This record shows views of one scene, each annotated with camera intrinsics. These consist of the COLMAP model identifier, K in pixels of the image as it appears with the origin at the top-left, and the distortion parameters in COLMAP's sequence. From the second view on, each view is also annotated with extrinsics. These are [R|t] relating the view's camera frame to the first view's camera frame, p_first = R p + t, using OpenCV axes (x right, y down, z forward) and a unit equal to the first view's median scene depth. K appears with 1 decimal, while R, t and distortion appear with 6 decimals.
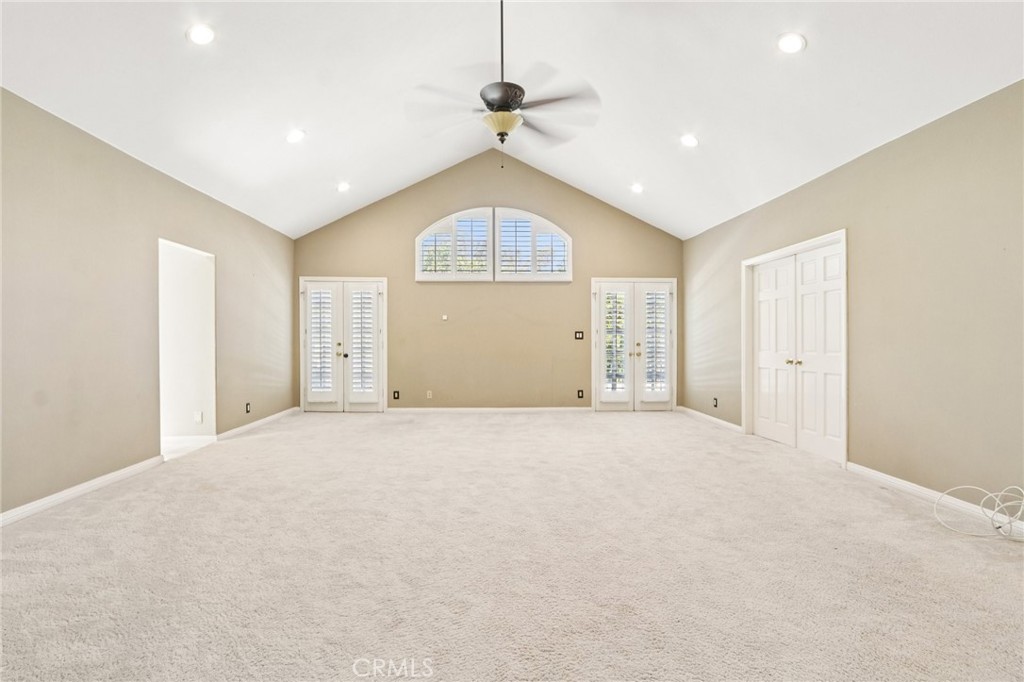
lens RADIAL K [[472.2, 0, 512.0], [0, 472.2, 341.0], [0, 0, 1]] dist [-0.015271, -0.000063]
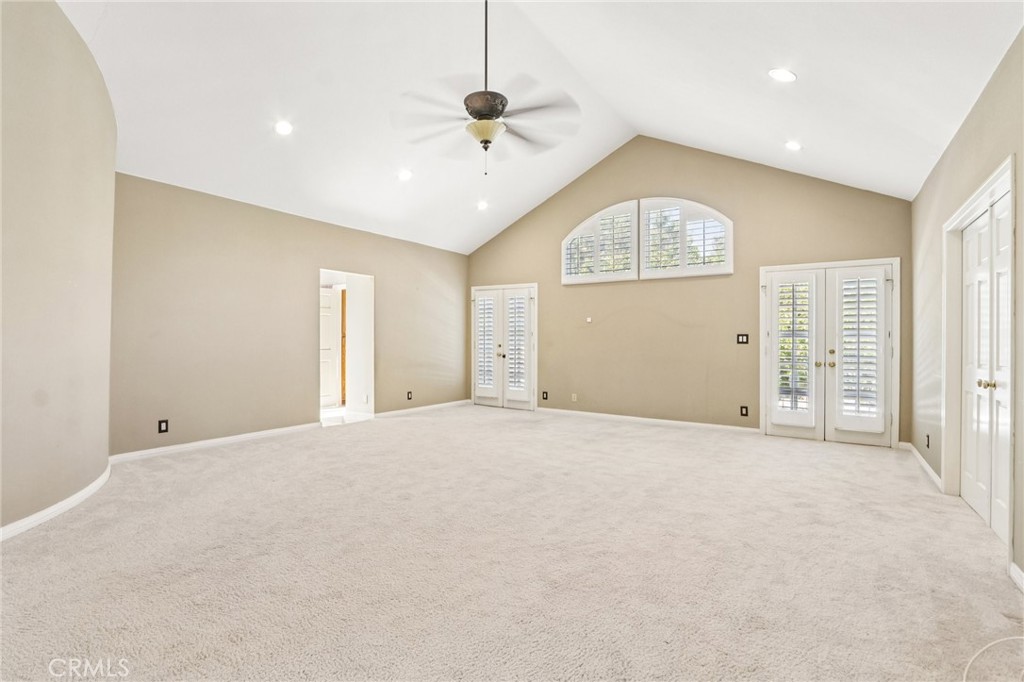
lens RADIAL K [[486.9, 0, 512.0], [0, 486.9, 341.0], [0, 0, 1]] dist [-0.015222, 0.000571]
pose [[0.804652, 0.007741, -0.593696, 0.335666], [-0.010867, 0.999940, -0.001690, -0.002708], [0.593647, 0.007812, 0.804688, 0.096082]]
